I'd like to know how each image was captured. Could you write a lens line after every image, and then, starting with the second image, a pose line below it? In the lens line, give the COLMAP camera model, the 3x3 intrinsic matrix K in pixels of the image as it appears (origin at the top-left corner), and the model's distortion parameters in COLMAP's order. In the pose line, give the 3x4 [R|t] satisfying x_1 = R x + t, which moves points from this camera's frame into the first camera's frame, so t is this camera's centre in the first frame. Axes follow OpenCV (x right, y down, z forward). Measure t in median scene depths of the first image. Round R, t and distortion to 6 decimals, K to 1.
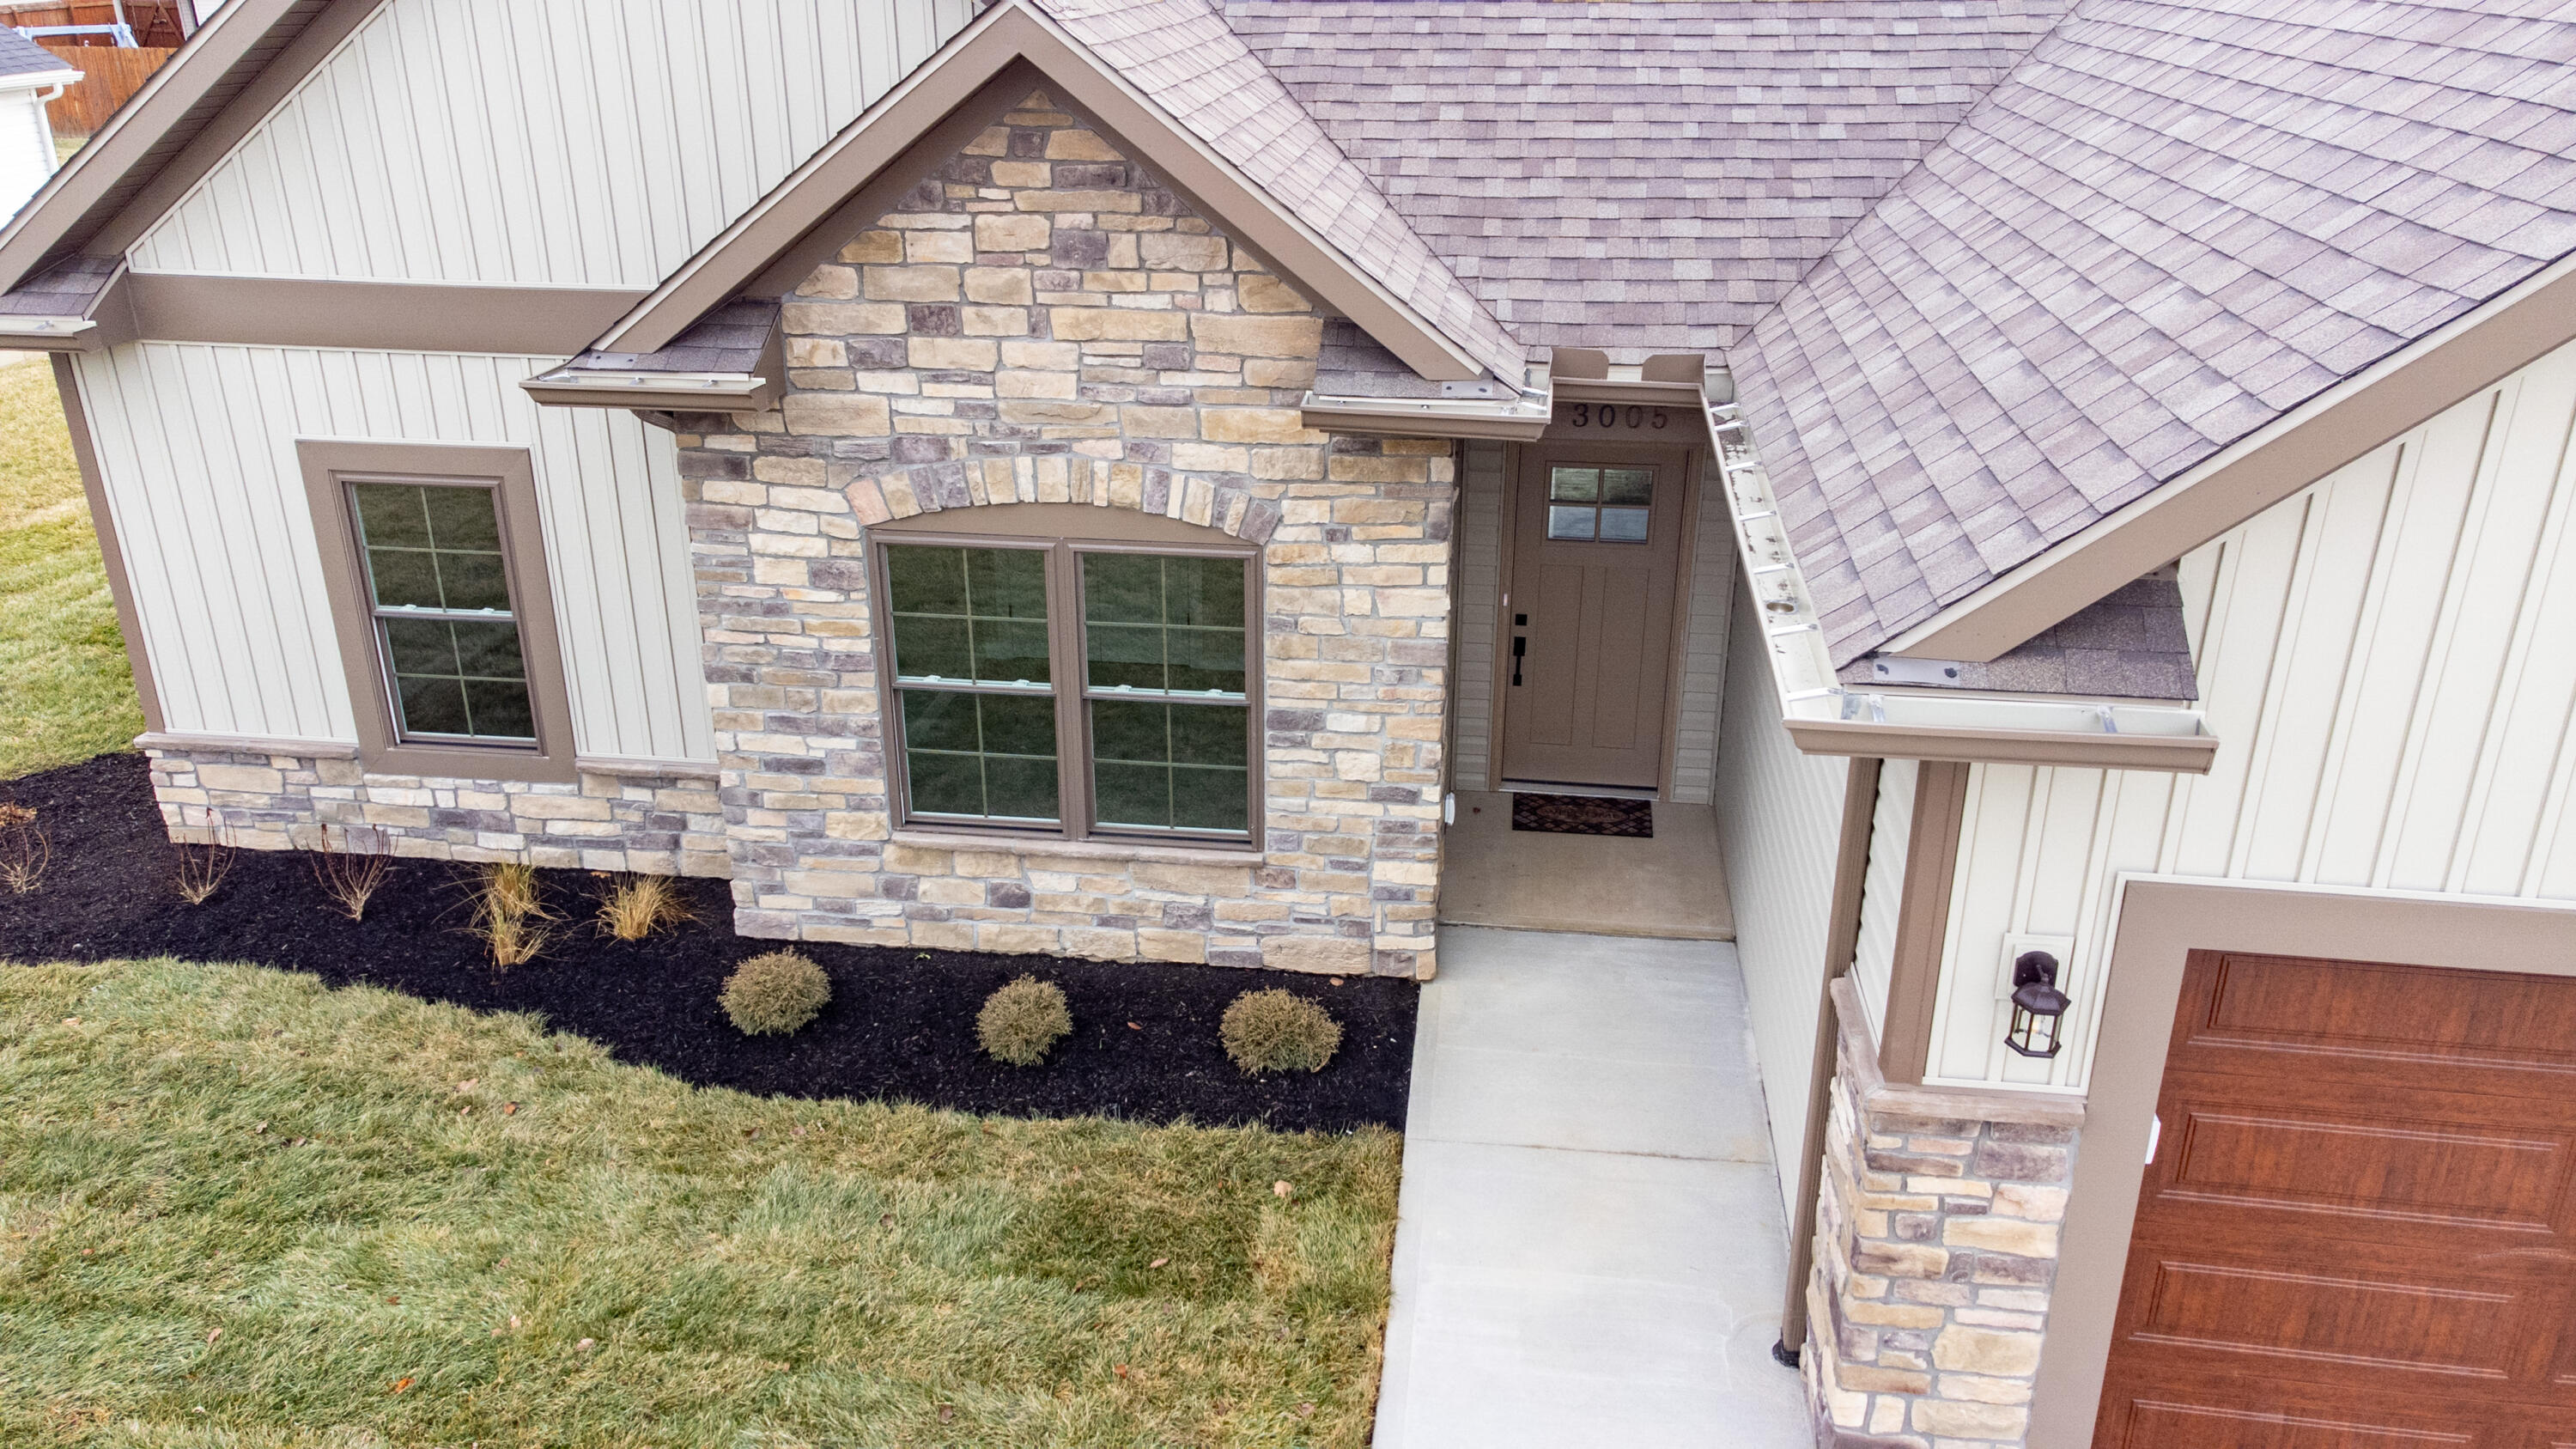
lens RADIAL K [[1912.8, 0, 1280.6], [0, 1912.8, 725.8], [0, 0, 1]] dist [0.013564, 0.064042]
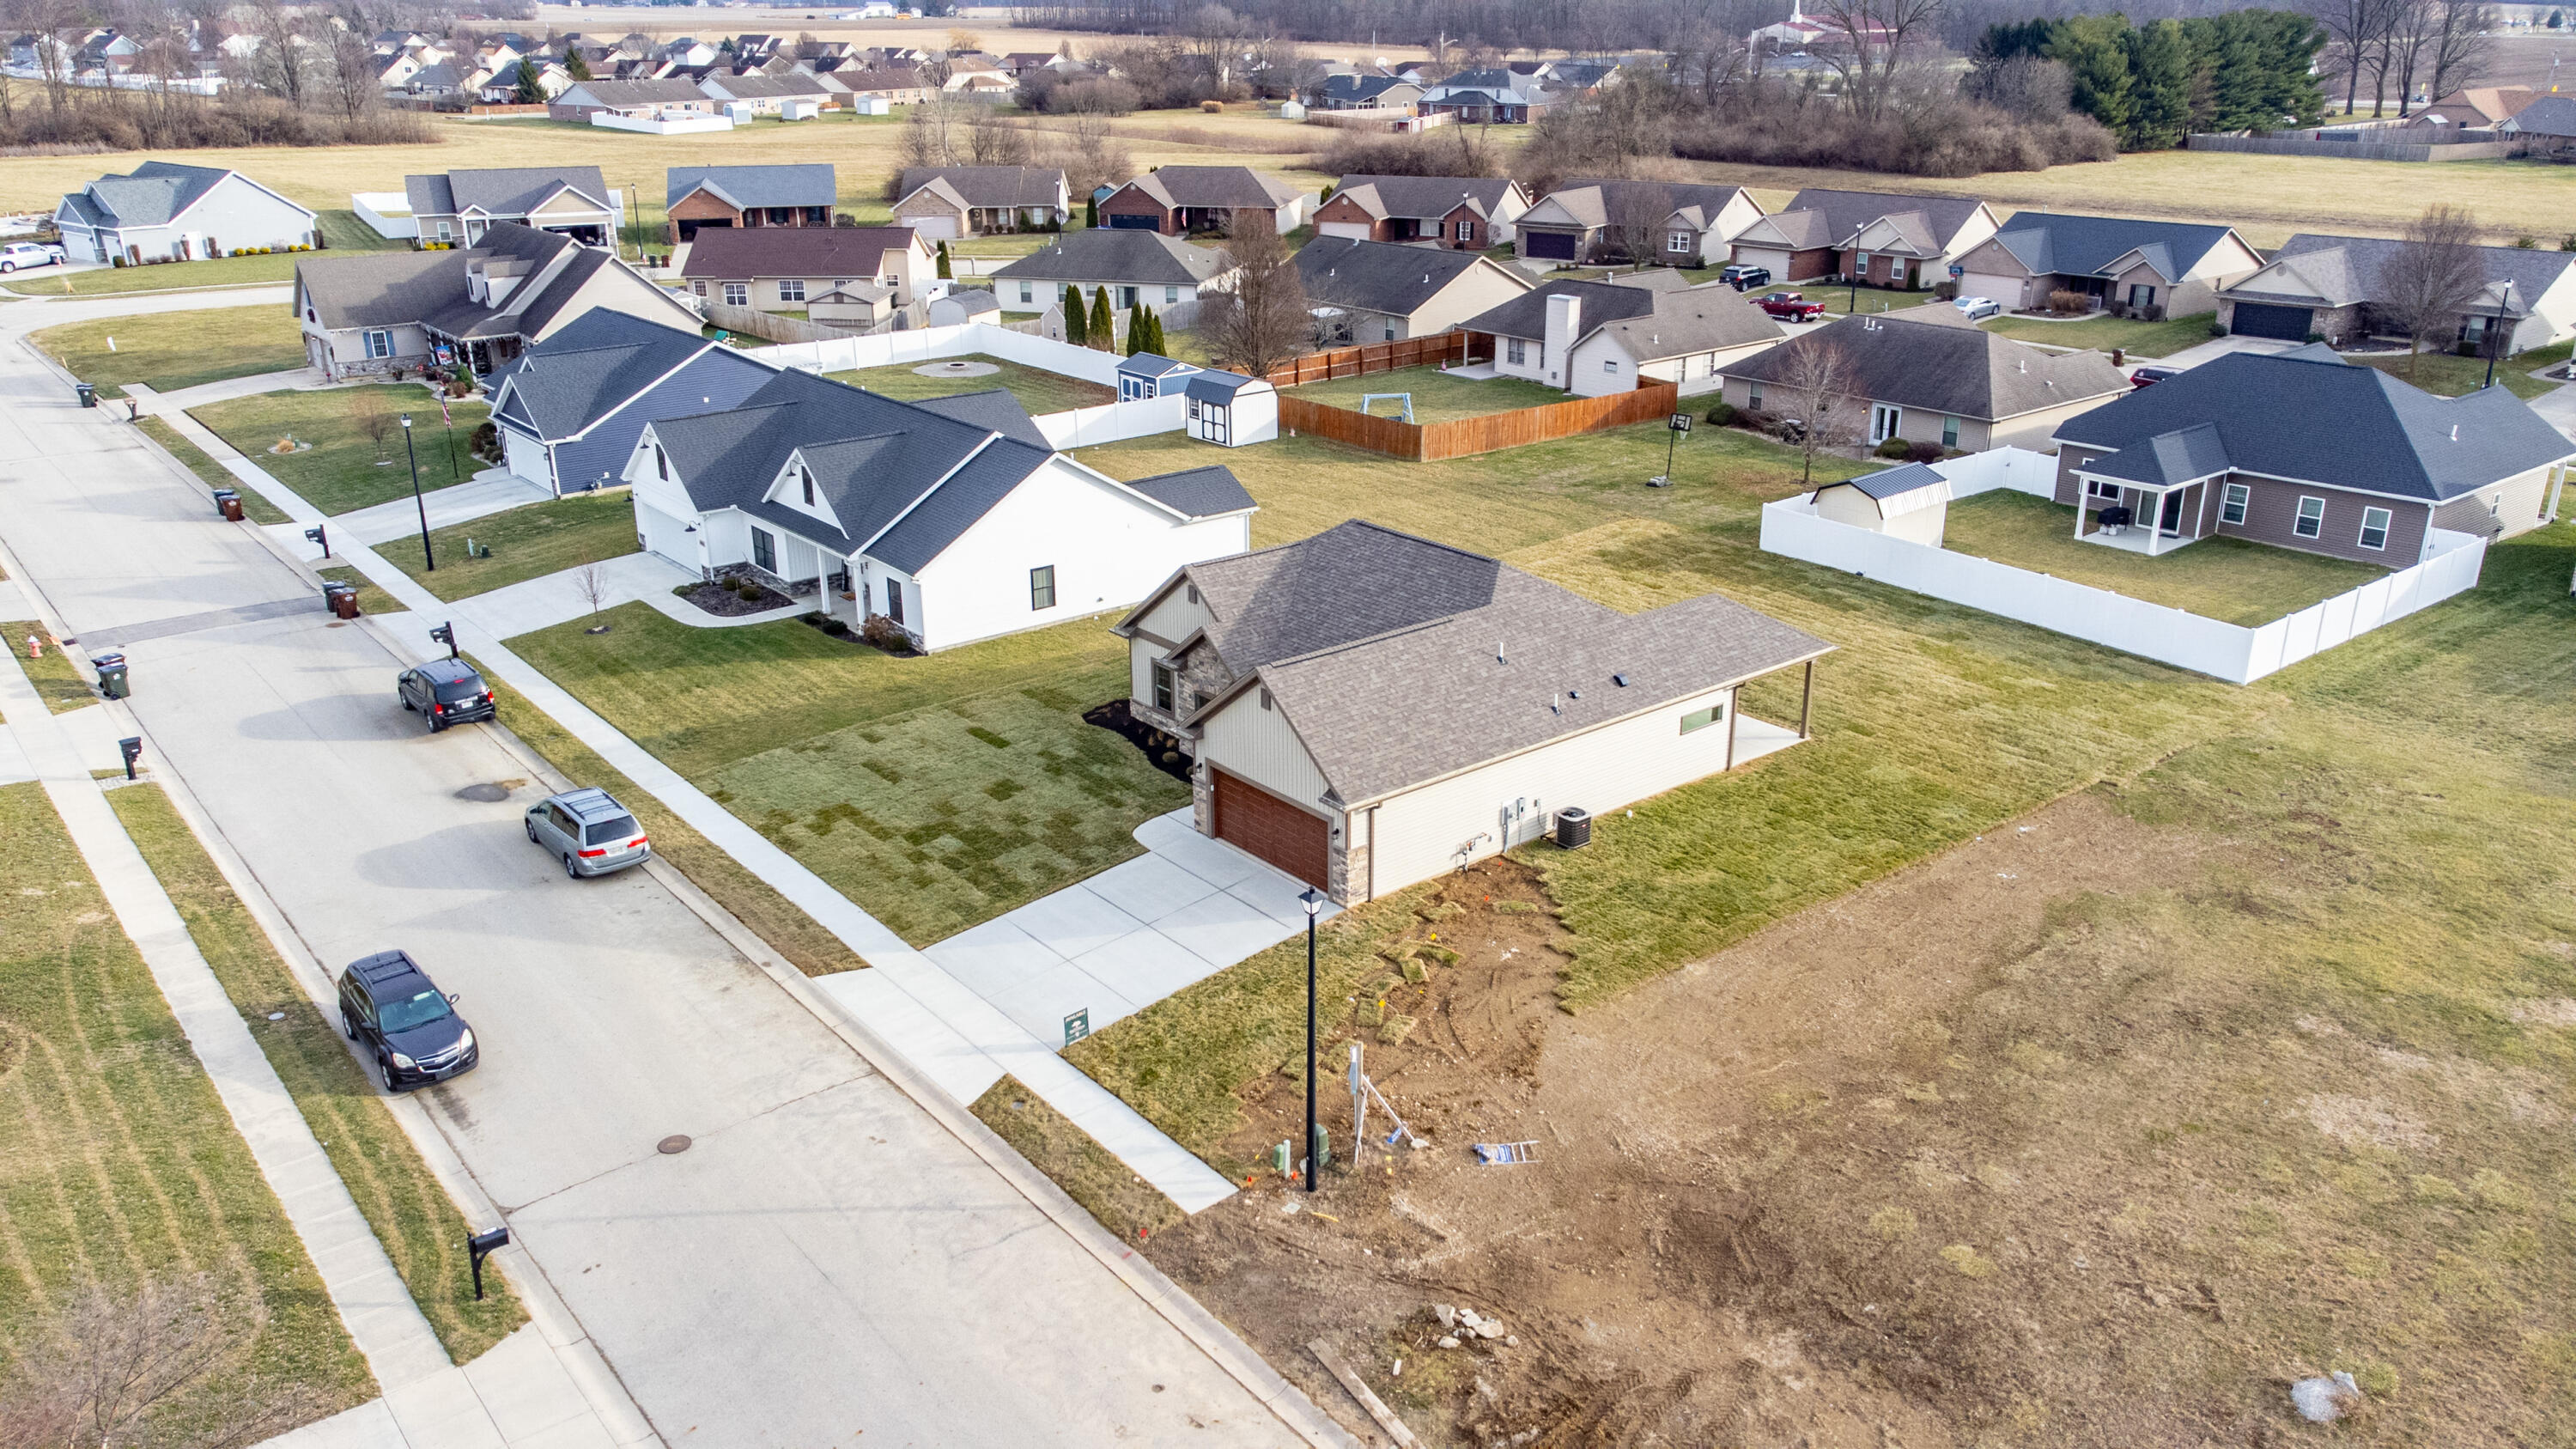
lens RADIAL K [[1913.7, 0, 1281.7], [0, 1913.7, 710.1], [0, 0, 1]] dist [0.045934, 0.006495]
pose [[0.726102, 0.233404, -0.646761, 4.243751], [-0.260990, 0.963785, 0.054805, -0.476683], [0.636130, 0.129004, 0.760721, -3.773427]]
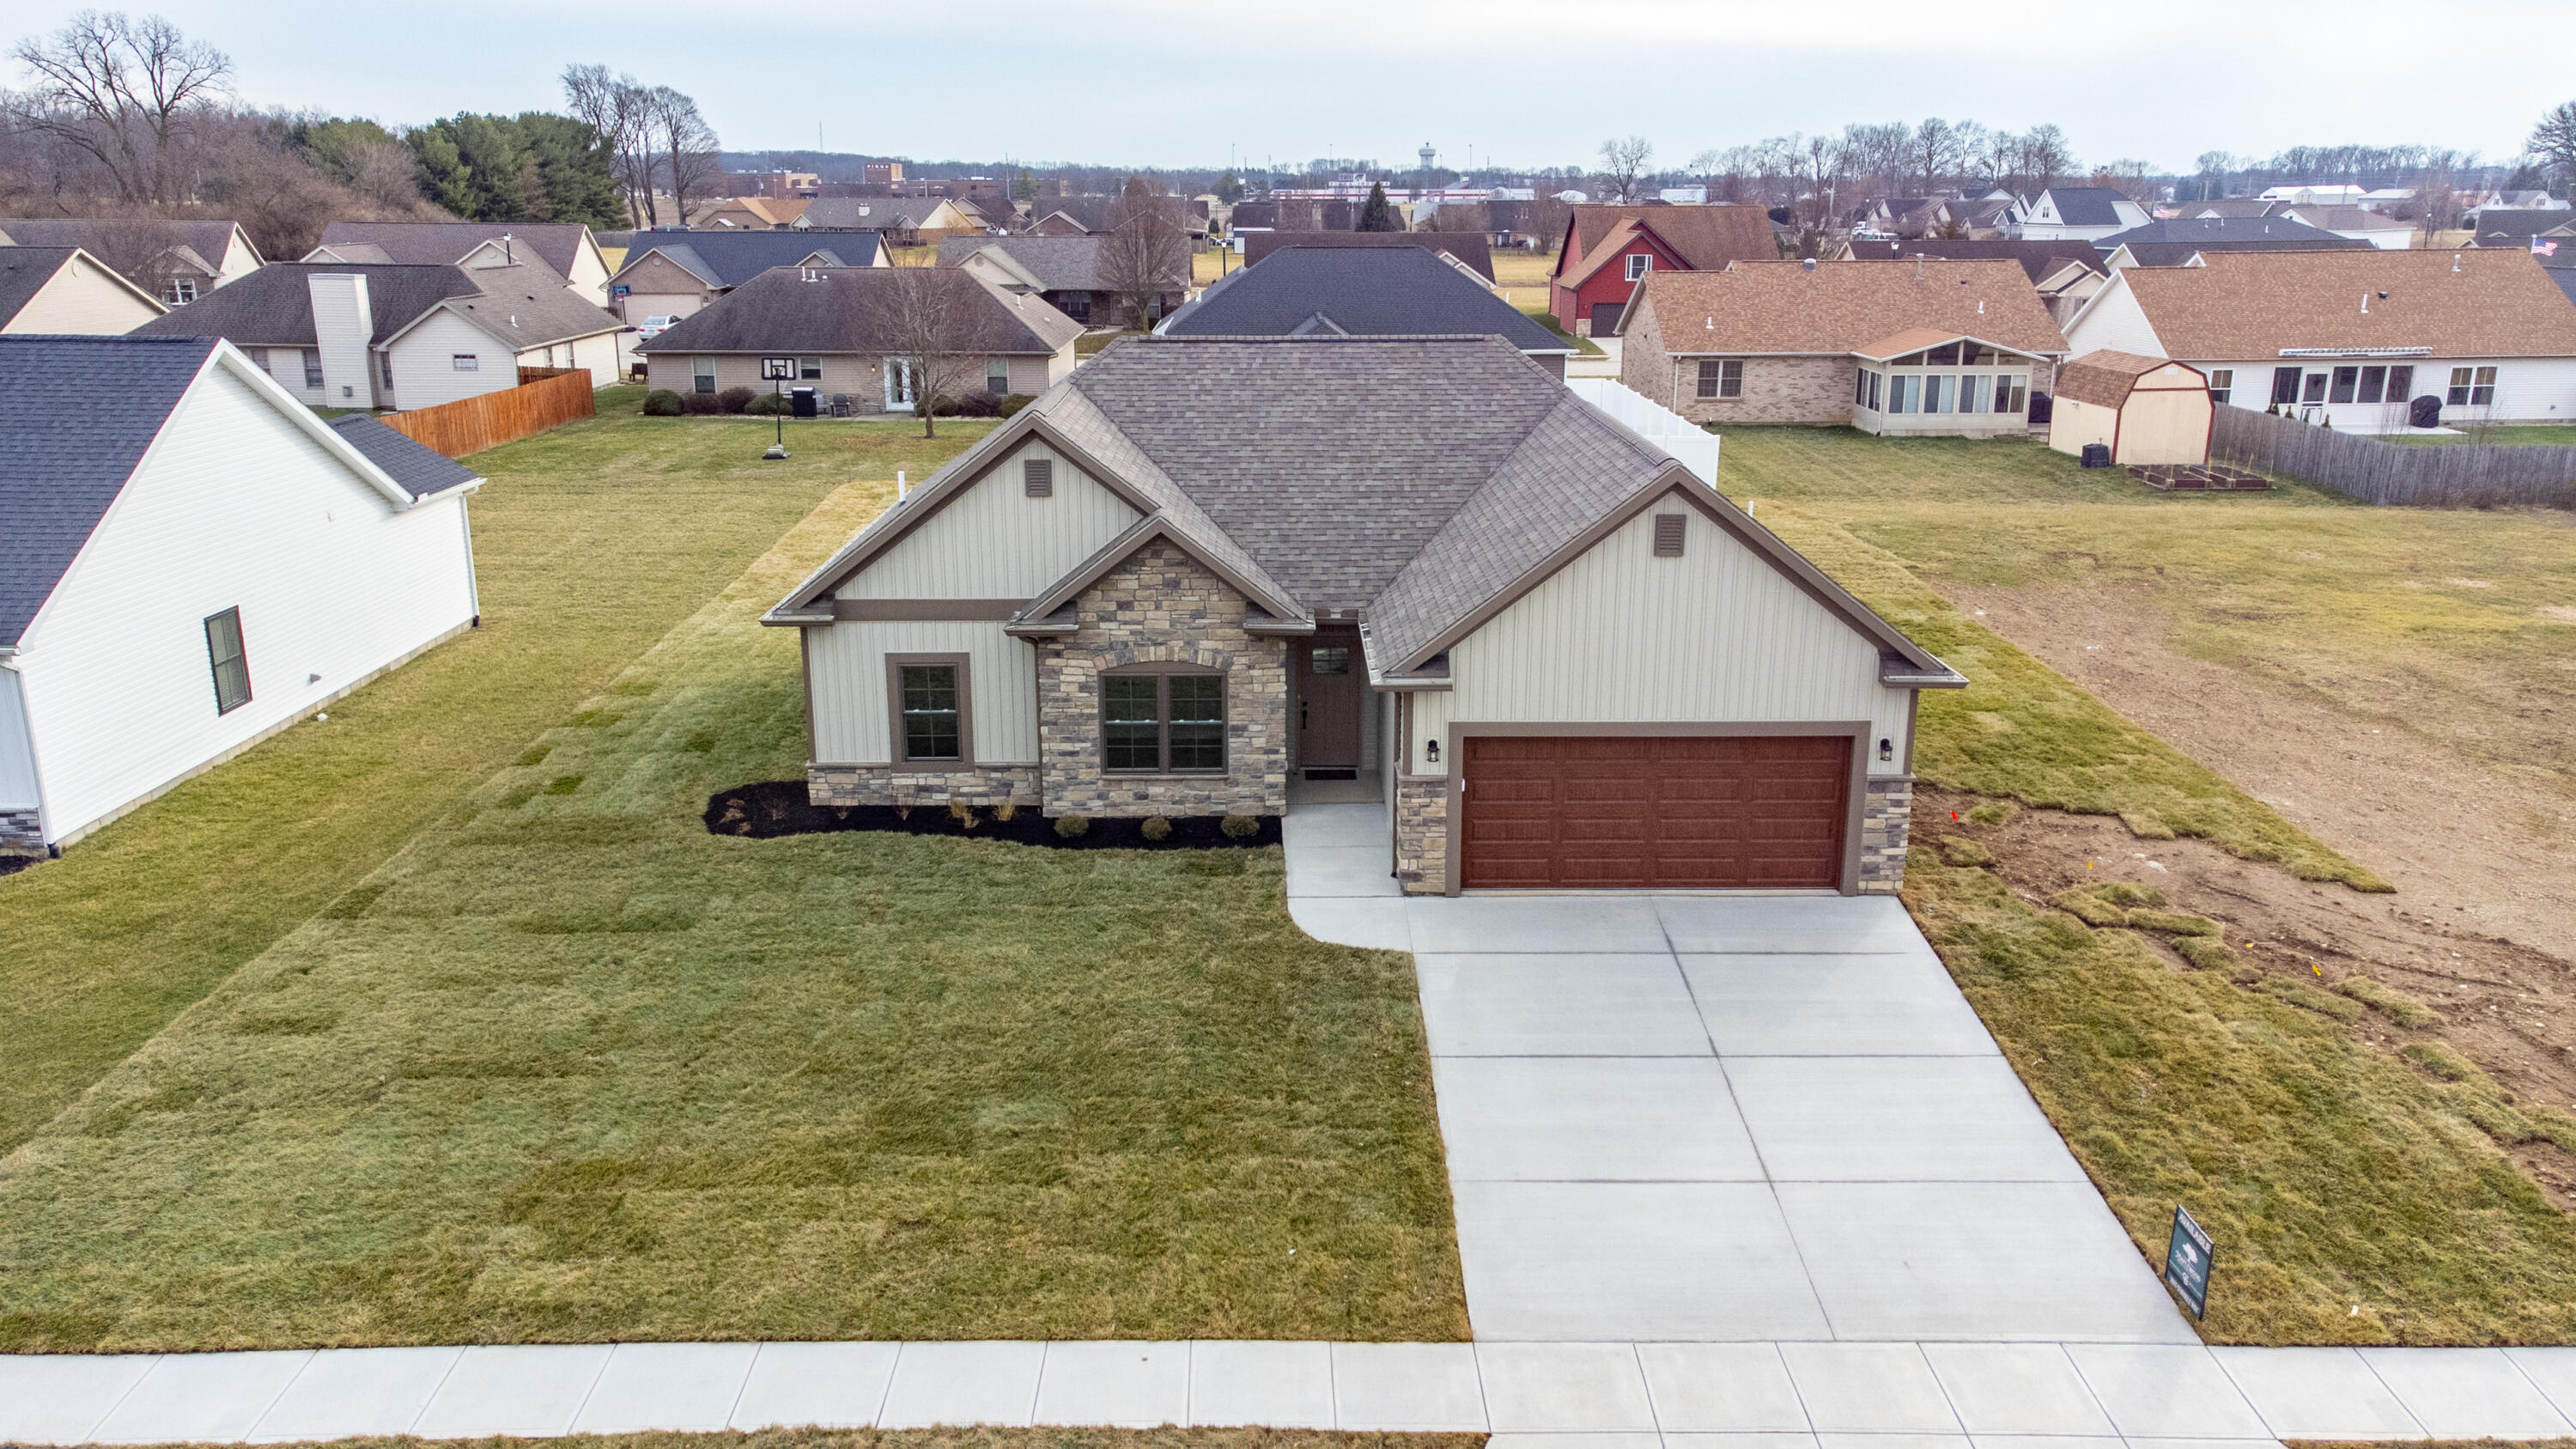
lens RADIAL K [[1913.7, 0, 1281.7], [0, 1913.7, 710.1], [0, 0, 1]] dist [0.045934, 0.006495]
pose [[0.989332, -0.038660, 0.140453, -0.365225], [0.056779, 0.990228, -0.127379, 0.375182], [-0.134156, 0.133995, 0.981859, -2.107243]]
